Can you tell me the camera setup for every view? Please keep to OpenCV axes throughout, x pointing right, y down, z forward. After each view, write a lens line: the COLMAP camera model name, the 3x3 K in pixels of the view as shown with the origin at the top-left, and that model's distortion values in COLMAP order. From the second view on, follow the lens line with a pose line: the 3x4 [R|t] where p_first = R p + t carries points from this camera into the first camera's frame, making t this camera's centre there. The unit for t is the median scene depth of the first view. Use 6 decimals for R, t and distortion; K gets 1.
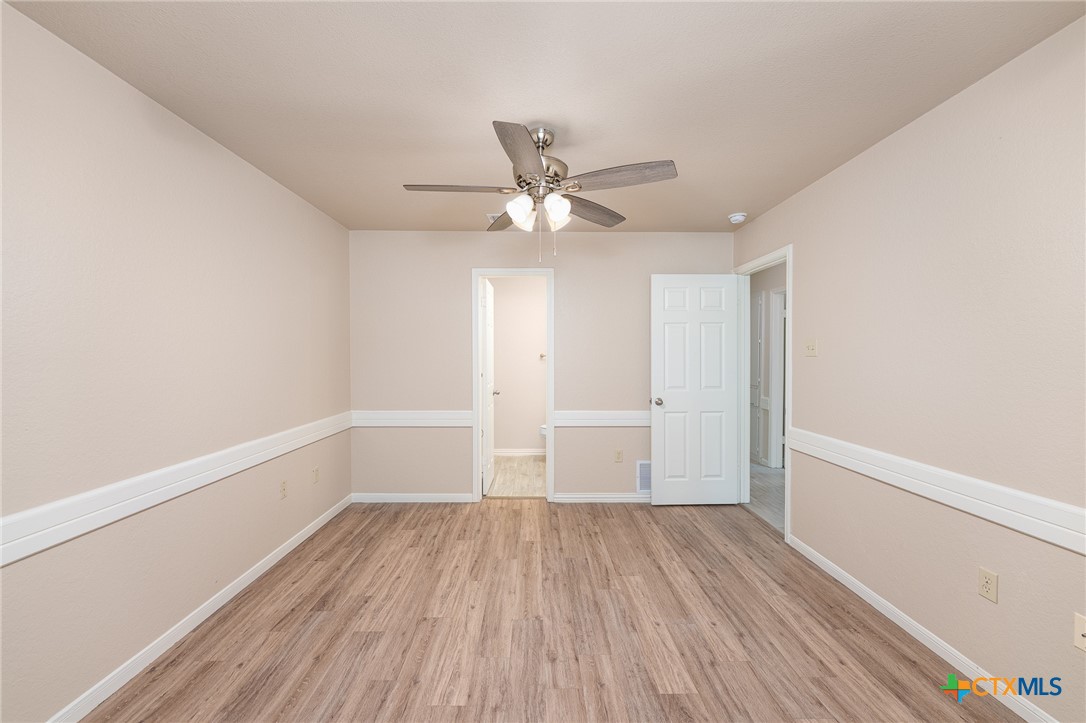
lens RADIAL K [[433.1, 0, 548.6], [0, 433.1, 356.4], [0, 0, 1]] dist [0.000454, 0.000112]
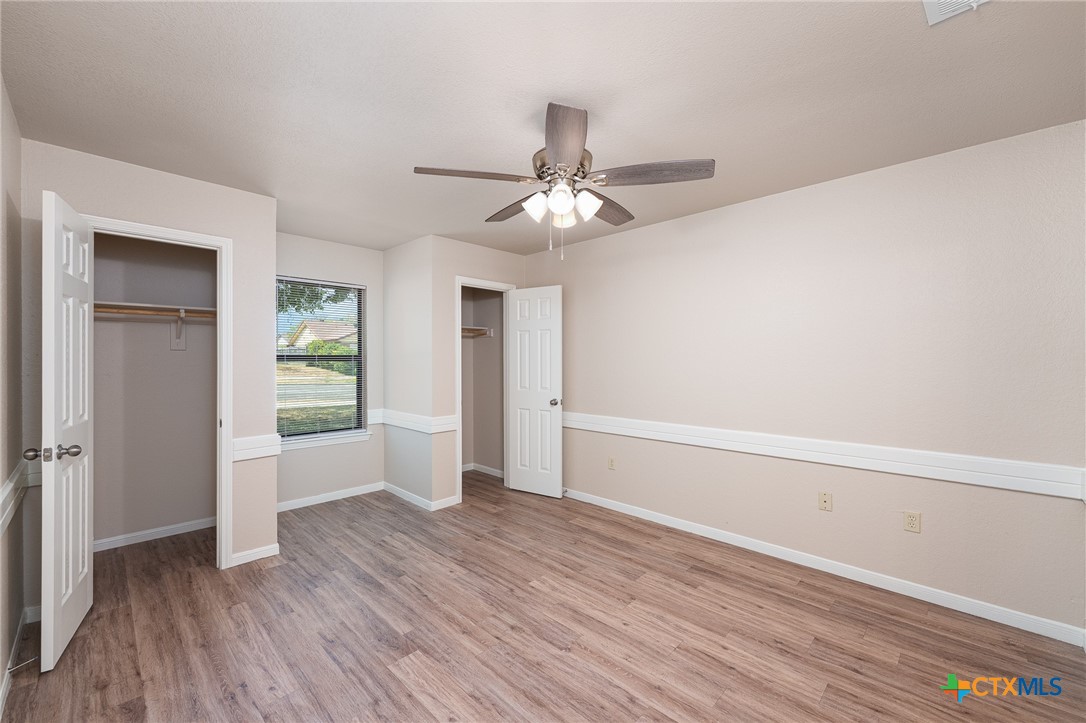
lens RADIAL K [[433.1, 0, 548.6], [0, 433.1, 356.4], [0, 0, 1]] dist [0.000454, 0.000112]
pose [[-0.706331, -0.004723, -0.707866, 0.662360], [-0.002674, 0.999988, -0.004005, -0.015197], [0.707877, -0.000936, -0.706335, 1.633505]]
